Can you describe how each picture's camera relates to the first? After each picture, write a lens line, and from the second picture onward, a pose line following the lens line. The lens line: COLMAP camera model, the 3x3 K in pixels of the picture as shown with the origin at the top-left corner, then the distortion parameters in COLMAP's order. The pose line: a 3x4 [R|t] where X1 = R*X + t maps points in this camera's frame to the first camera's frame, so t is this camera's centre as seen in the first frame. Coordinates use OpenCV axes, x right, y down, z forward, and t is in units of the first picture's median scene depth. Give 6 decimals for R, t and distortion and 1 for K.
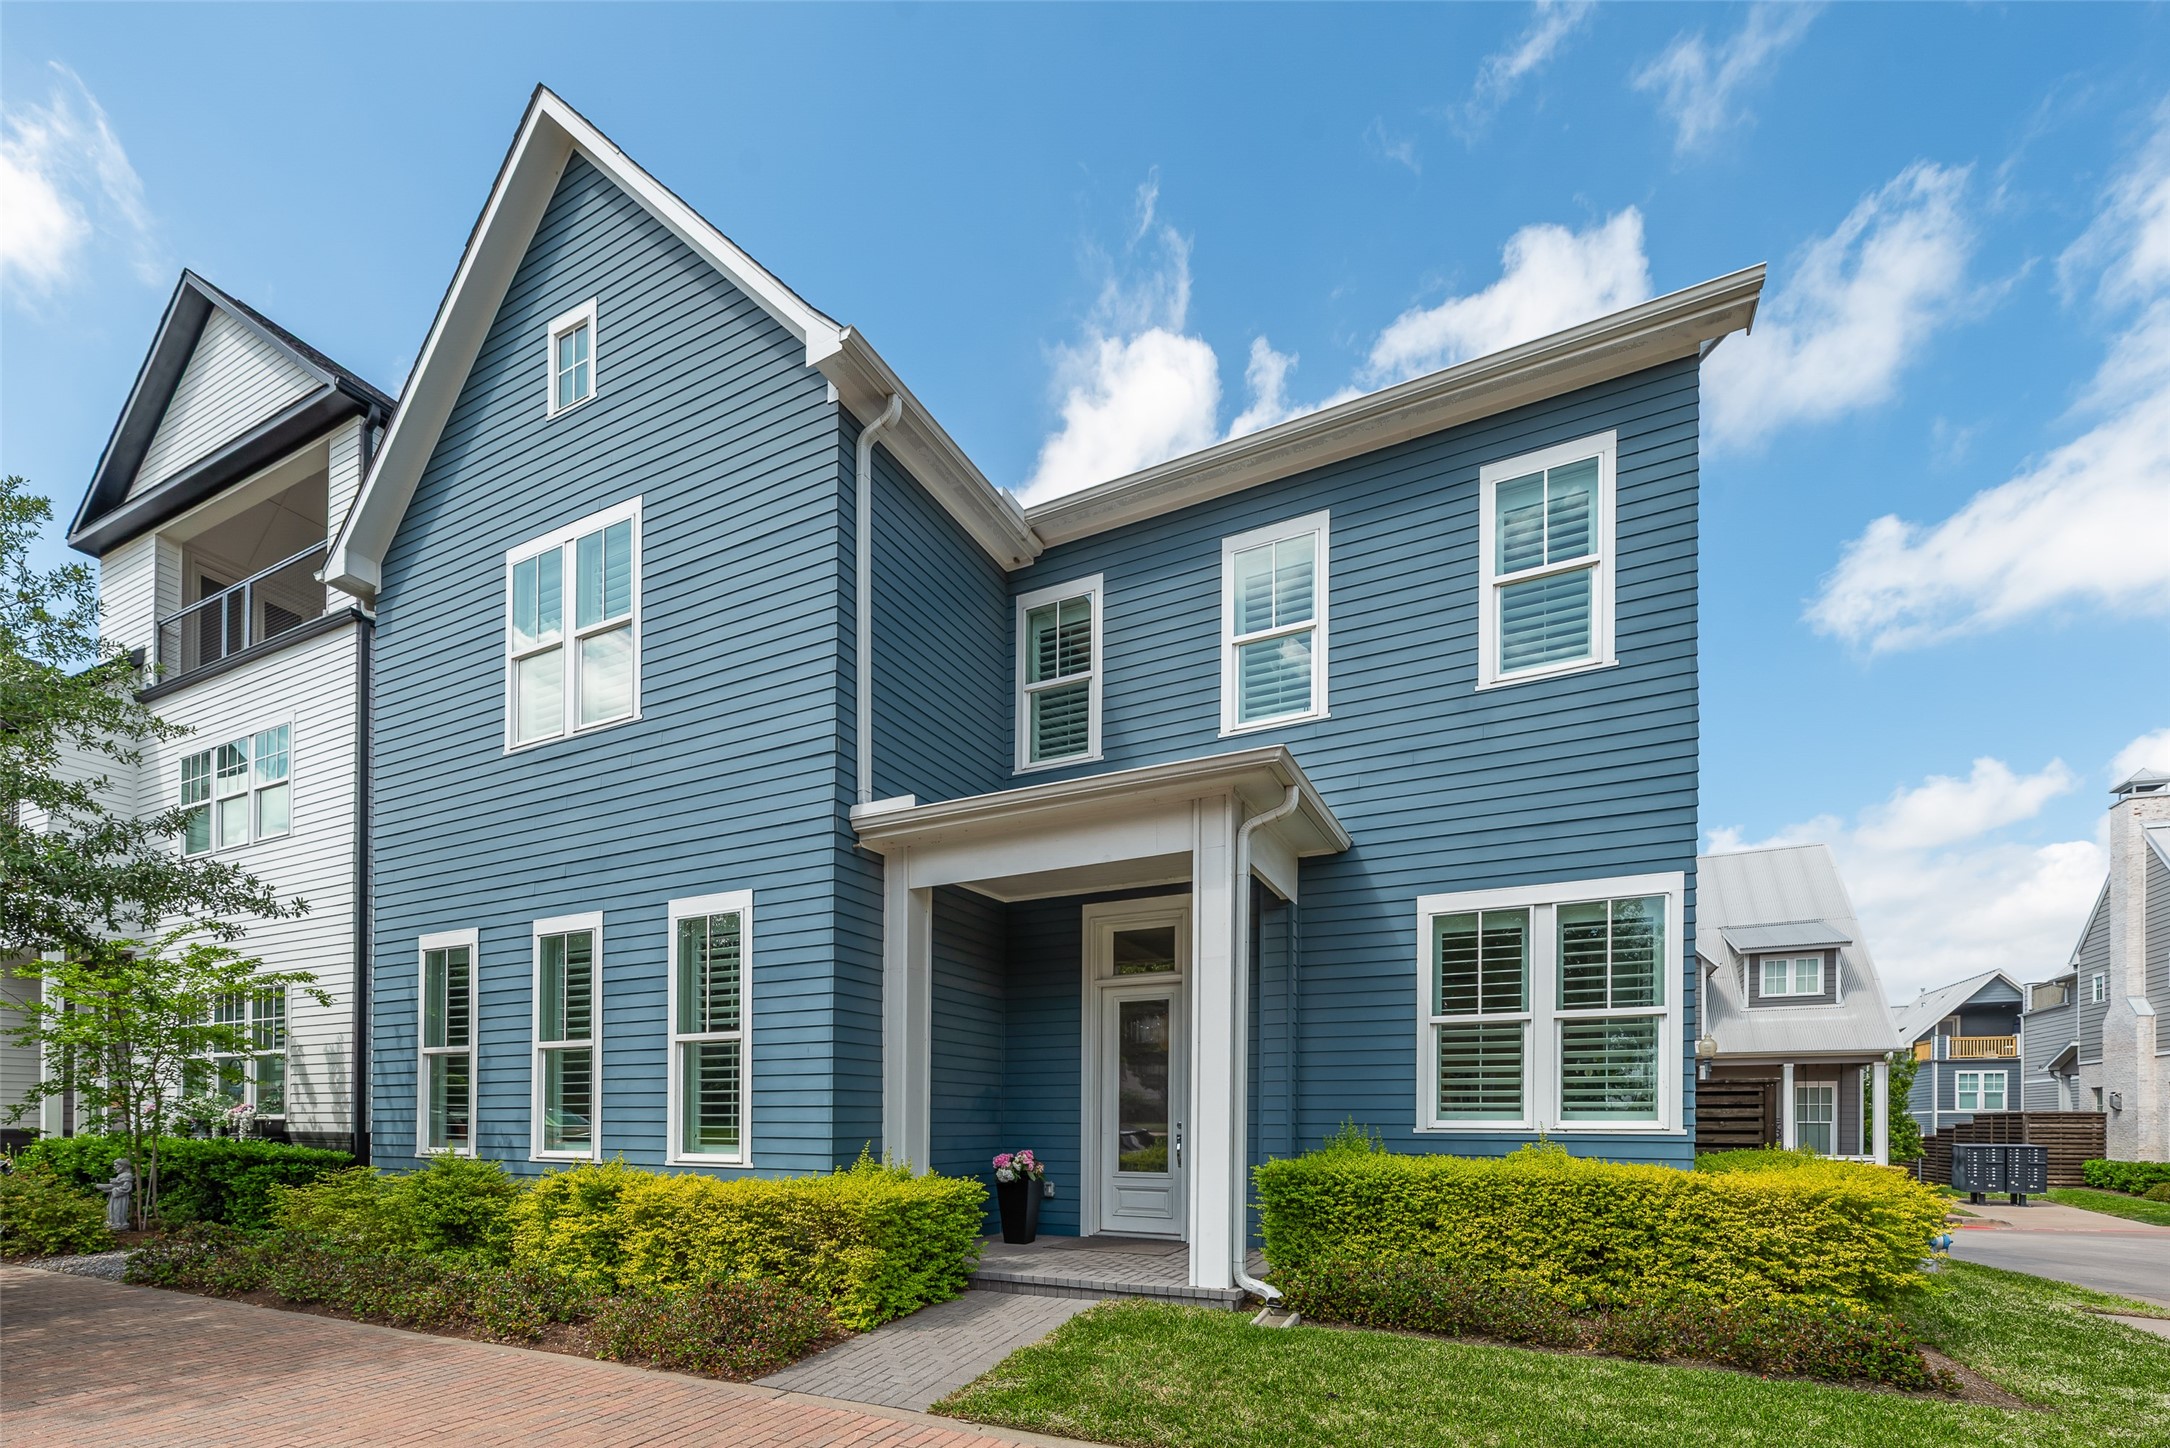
lens RADIAL K [[881.1, 0, 1077.1], [0, 881.1, 736.8], [0, 0, 1]] dist [0.001855, 0.000161]
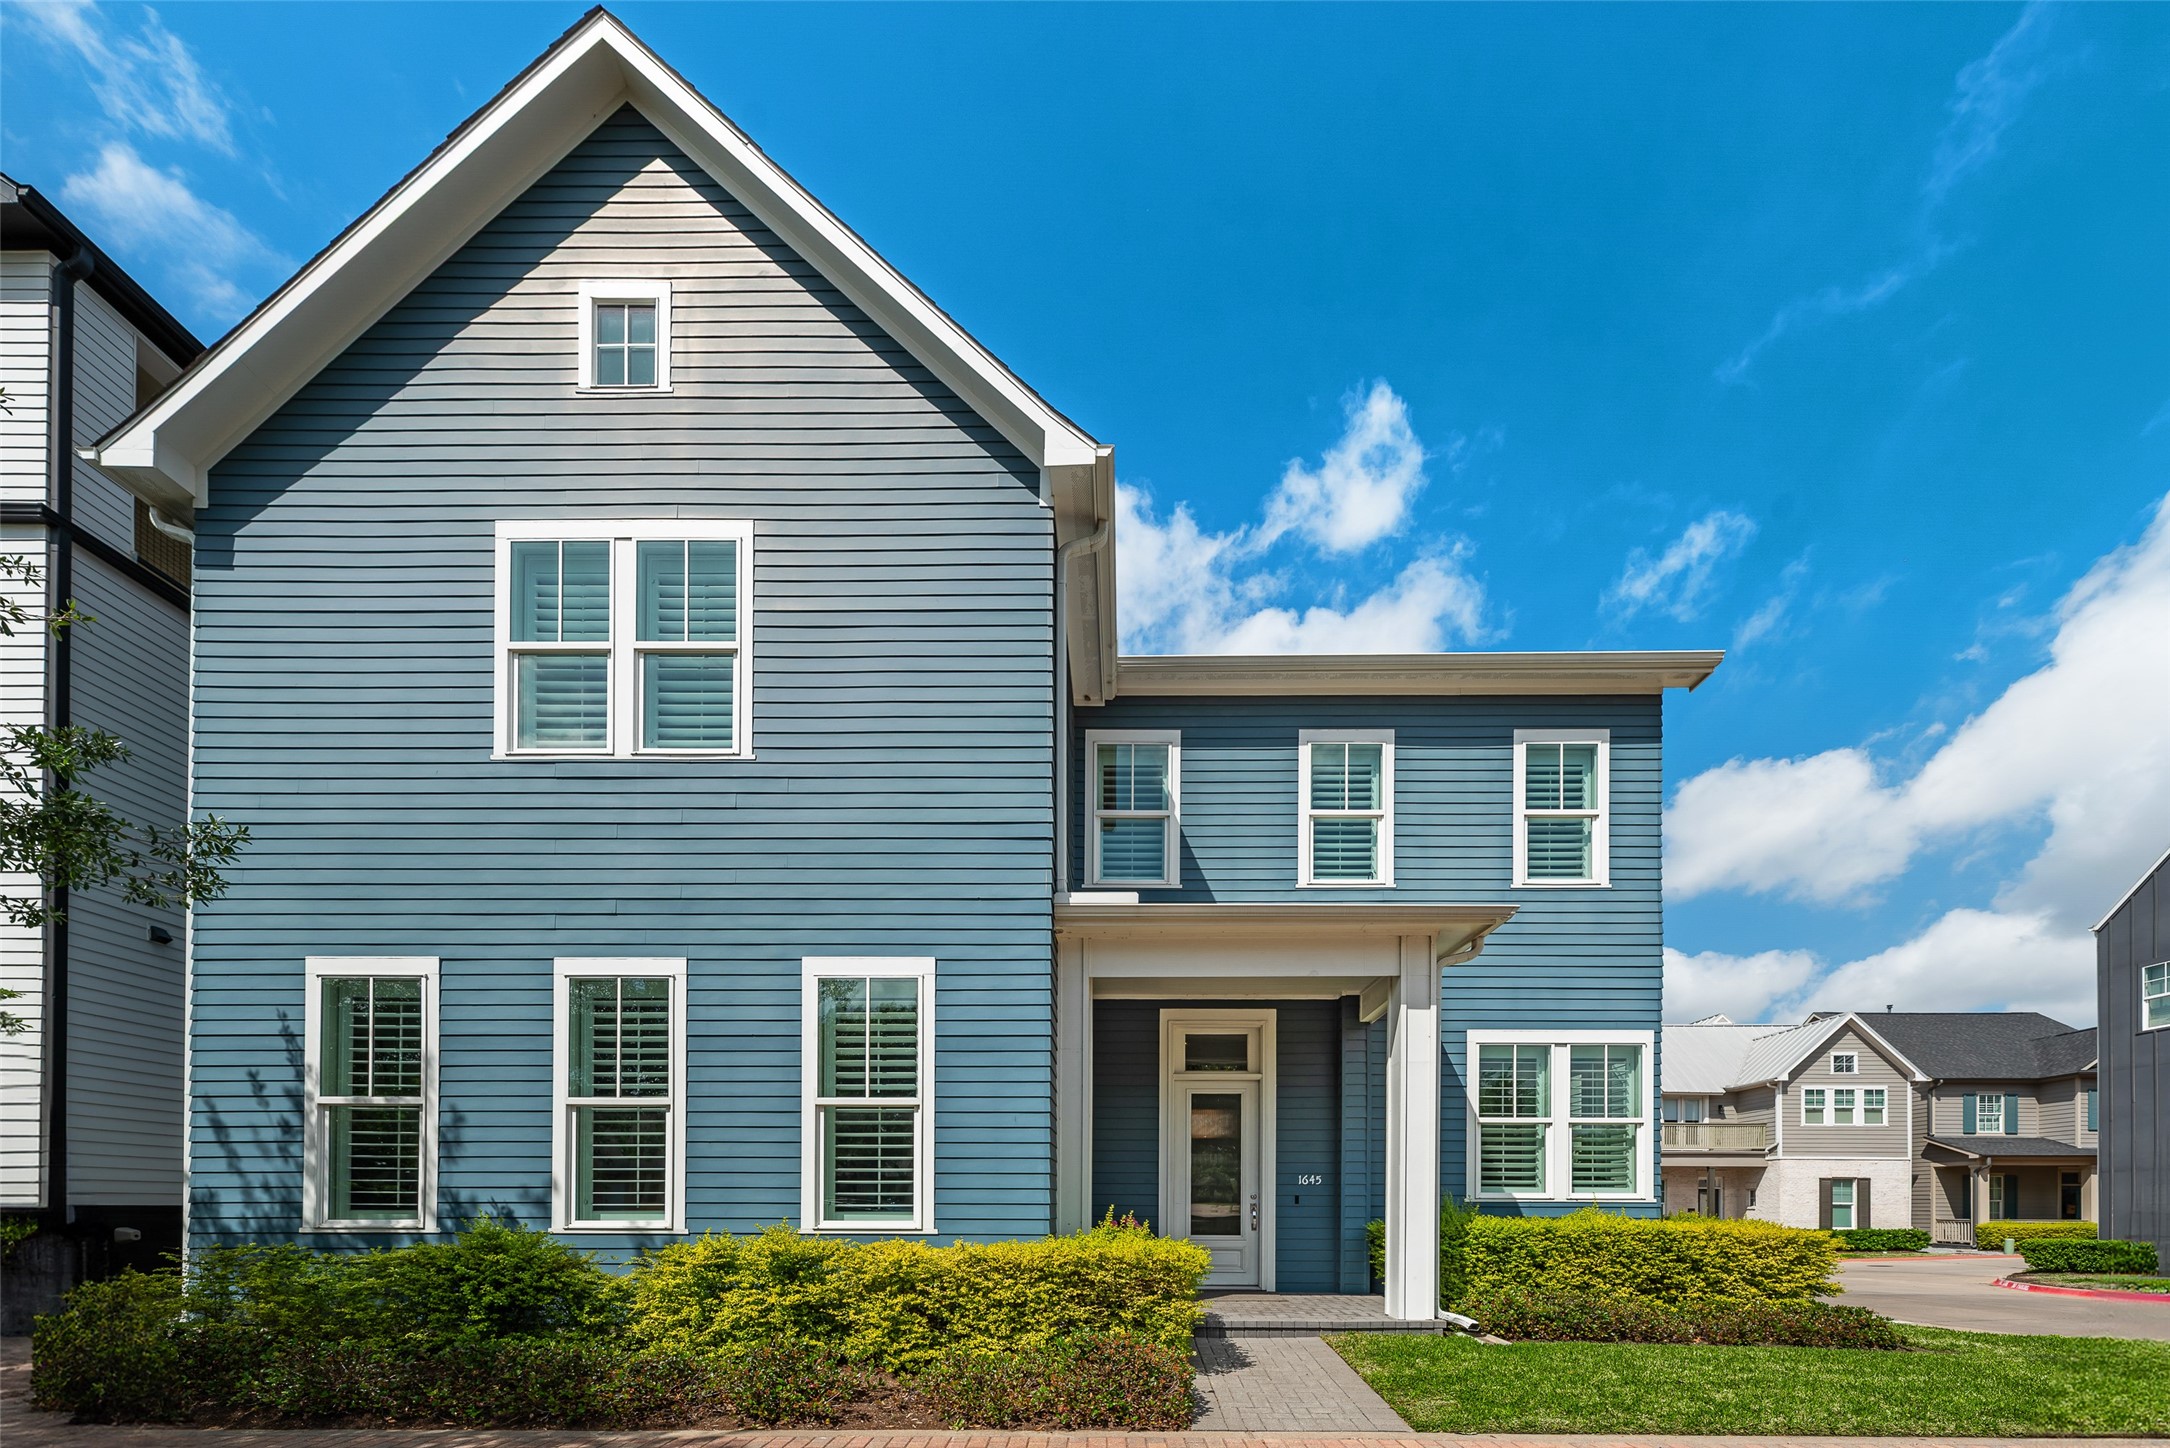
lens RADIAL K [[747.1, 0, 1092.1], [0, 747.1, 892.4], [0, 0, 1]] dist [0.001590, -0.000010]
pose [[0.904602, 0.168071, 0.391723, -0.643377], [-0.174203, 0.984504, -0.020123, 0.100172], [-0.389035, -0.050036, 0.919863, 0.182377]]
